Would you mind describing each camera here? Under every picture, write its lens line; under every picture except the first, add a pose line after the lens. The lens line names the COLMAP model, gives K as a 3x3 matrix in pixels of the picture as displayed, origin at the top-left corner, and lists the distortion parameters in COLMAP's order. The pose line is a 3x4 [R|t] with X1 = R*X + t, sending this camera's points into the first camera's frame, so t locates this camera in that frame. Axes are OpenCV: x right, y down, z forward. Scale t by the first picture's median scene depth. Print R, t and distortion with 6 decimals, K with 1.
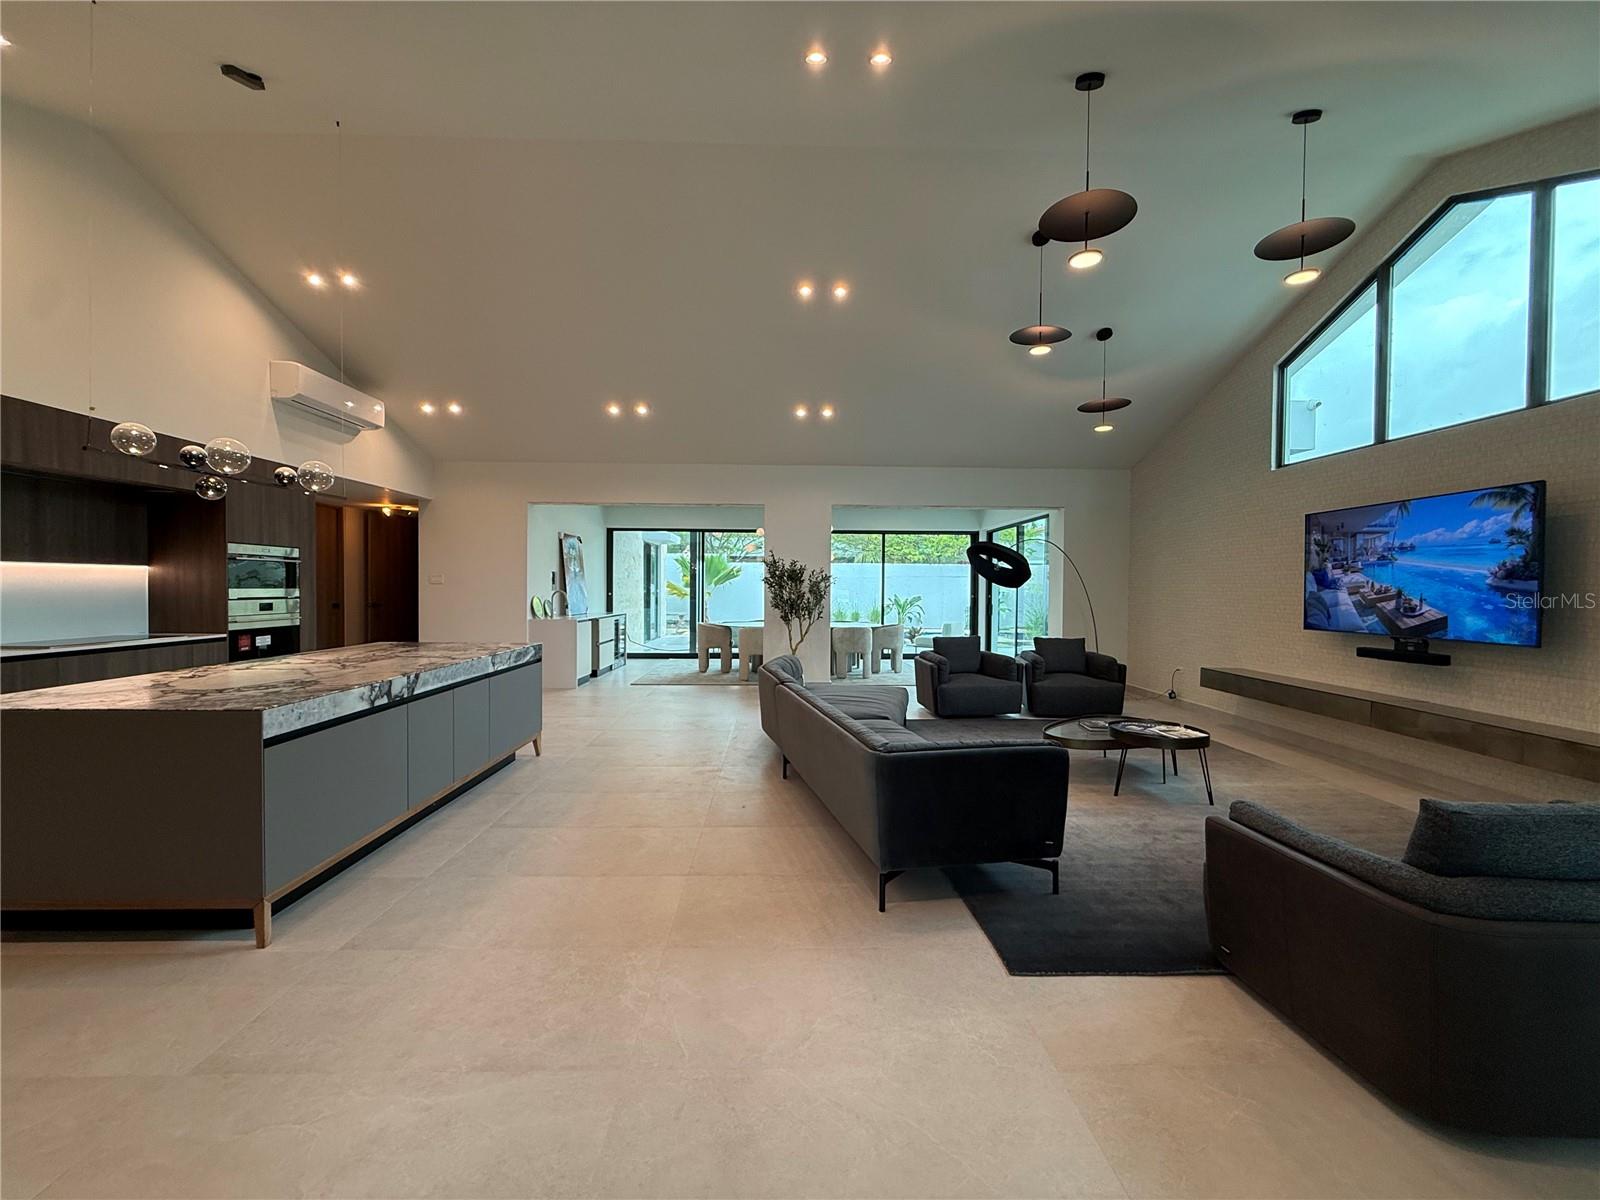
lens RADIAL K [[638.4, 0, 798.7], [0, 638.4, 595.8], [0, 0, 1]] dist [0.001462, -0.000068]
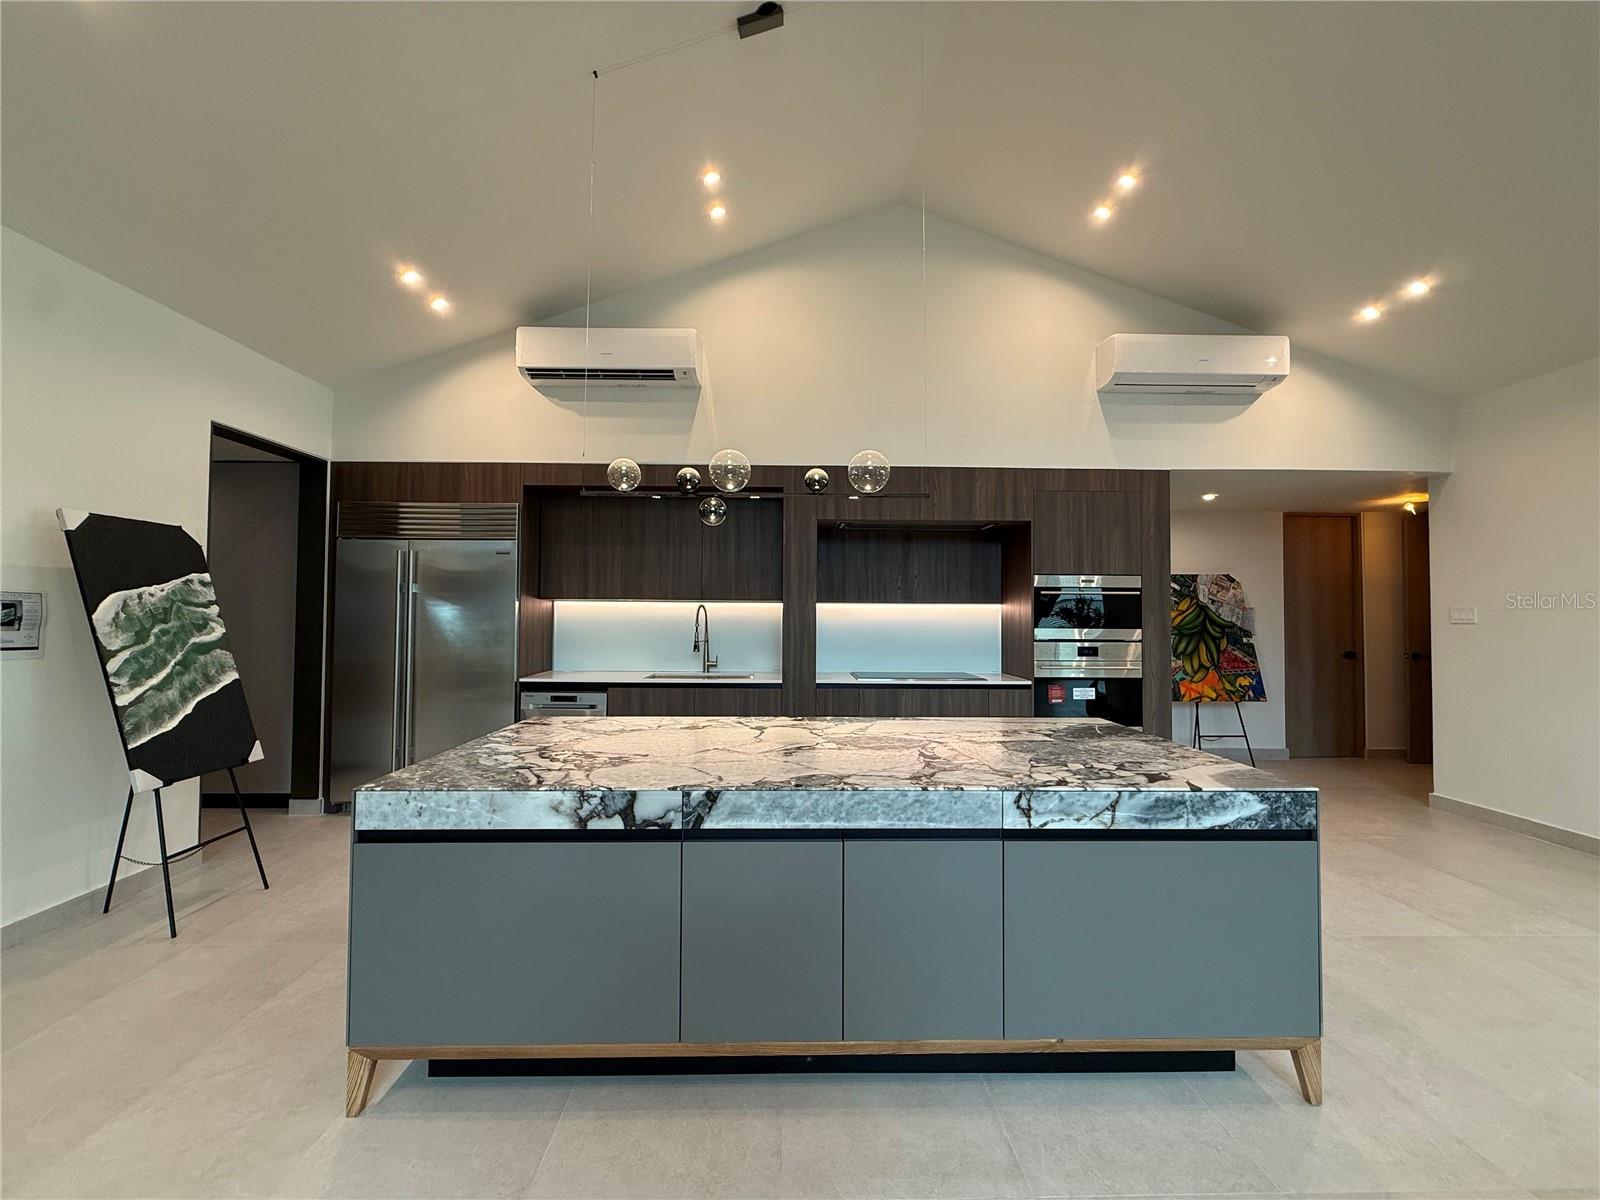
lens RADIAL K [[638.4, 0, 798.5], [0, 638.4, 597.1], [0, 0, 1]] dist [0.001462, -0.000068]
pose [[-0.002655, -0.036170, -0.999342, -0.050866], [-0.021892, 0.999108, -0.036103, -0.021504], [0.999757, 0.021782, -0.003444, 0.992057]]
